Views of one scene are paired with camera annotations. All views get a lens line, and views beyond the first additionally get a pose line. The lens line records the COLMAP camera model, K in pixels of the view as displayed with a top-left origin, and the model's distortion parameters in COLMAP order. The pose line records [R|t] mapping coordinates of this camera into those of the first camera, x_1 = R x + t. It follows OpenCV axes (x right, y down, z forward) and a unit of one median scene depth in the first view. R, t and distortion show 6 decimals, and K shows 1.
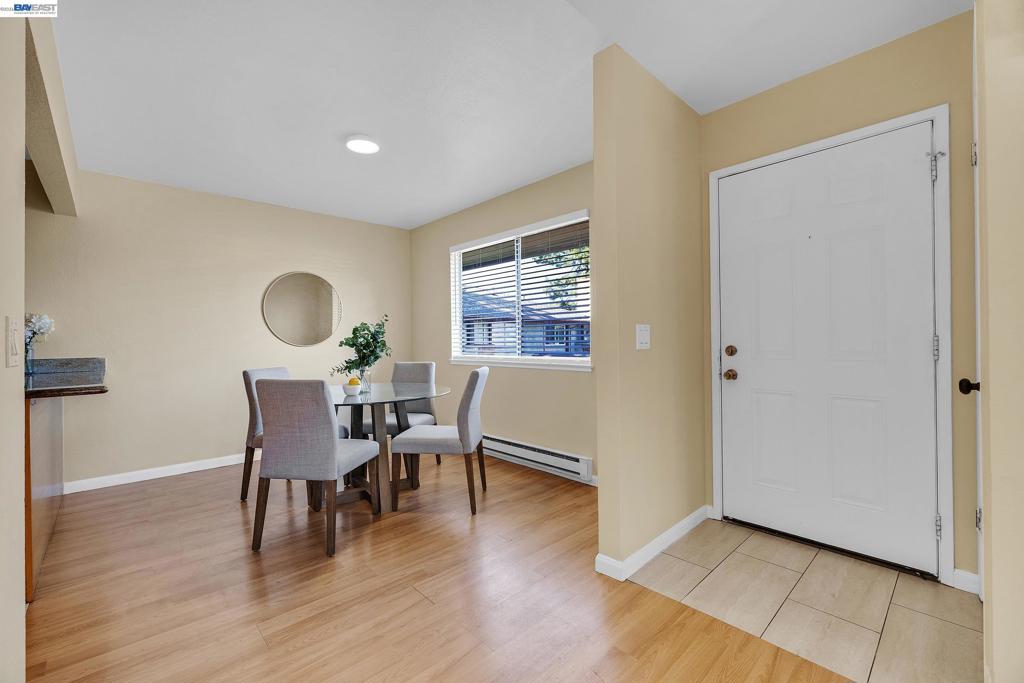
lens RADIAL K [[431.1, 0, 509.1], [0, 431.1, 345.3], [0, 0, 1]] dist [0.002522, -0.000009]
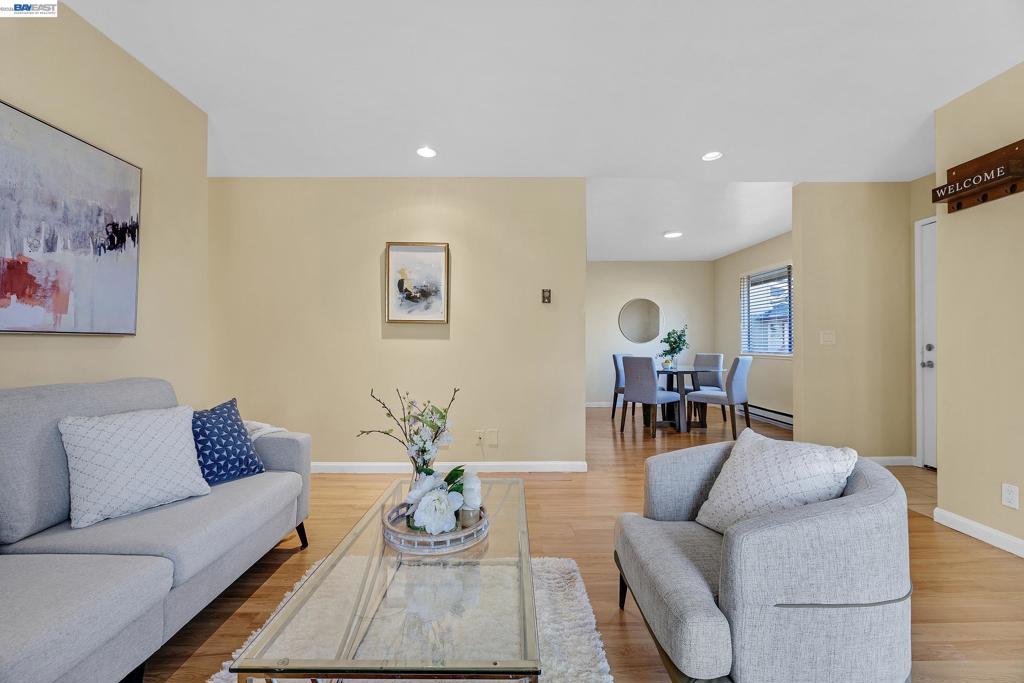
lens RADIAL K [[431.1, 0, 511.4], [0, 431.1, 343.8], [0, 0, 1]] dist [0.002522, -0.000009]
pose [[0.744501, 0.009403, -0.667555, 0.345834], [-0.012135, 0.999926, 0.000551, 0.013491], [0.667511, 0.007691, 0.744560, -0.760071]]
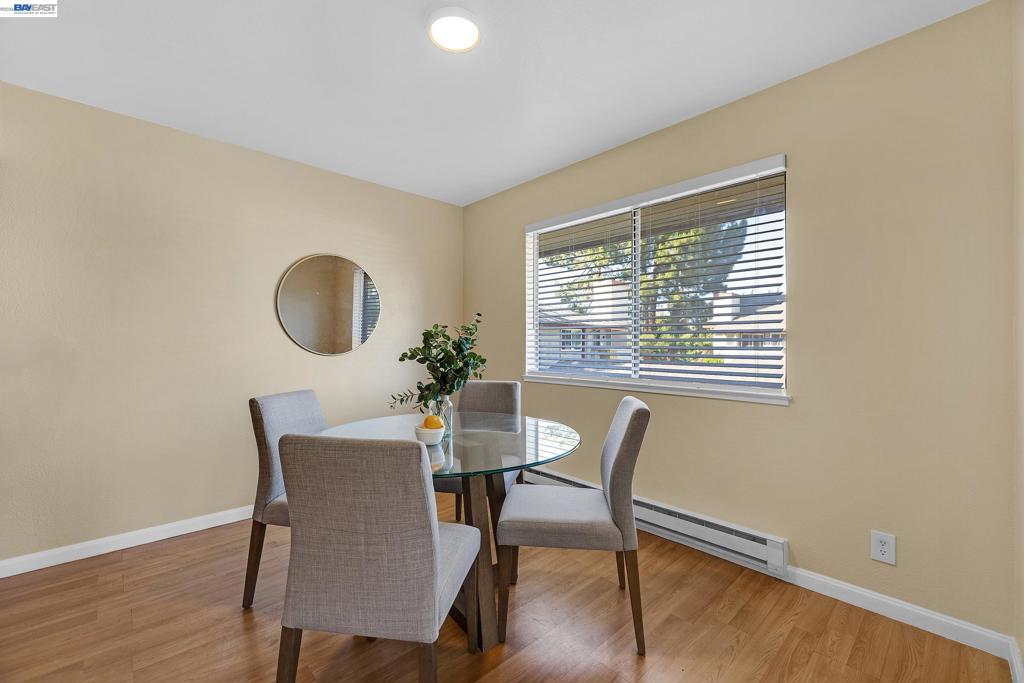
lens RADIAL K [[431.1, 0, 512.5], [0, 431.1, 347.5], [0, 0, 1]] dist [0.002522, -0.000009]
pose [[0.999890, 0.014081, 0.004679, -0.226098], [-0.014066, 0.999896, -0.003072, -0.017784], [-0.004722, 0.003006, 0.999984, 0.351749]]
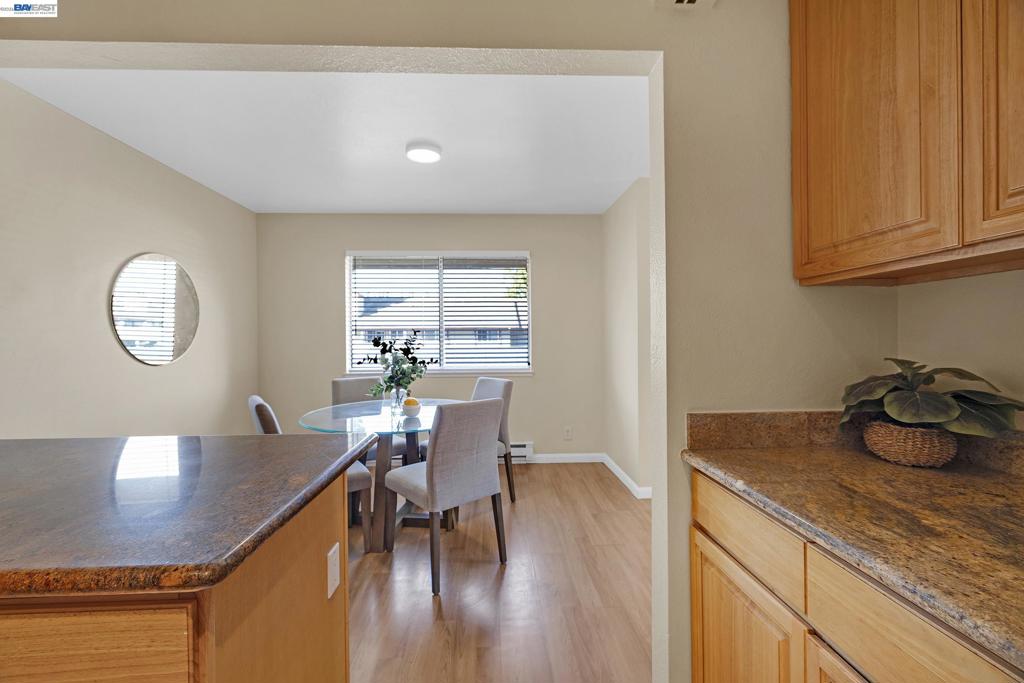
lens RADIAL K [[431.1, 0, 510.5], [0, 431.1, 341.5], [0, 0, 1]] dist [0.002522, -0.000009]
pose [[0.639010, 0.003806, 0.769189, -0.851840], [0.006602, 0.999924, -0.010433, -0.030238], [-0.769170, 0.011745, 0.638936, 0.212398]]
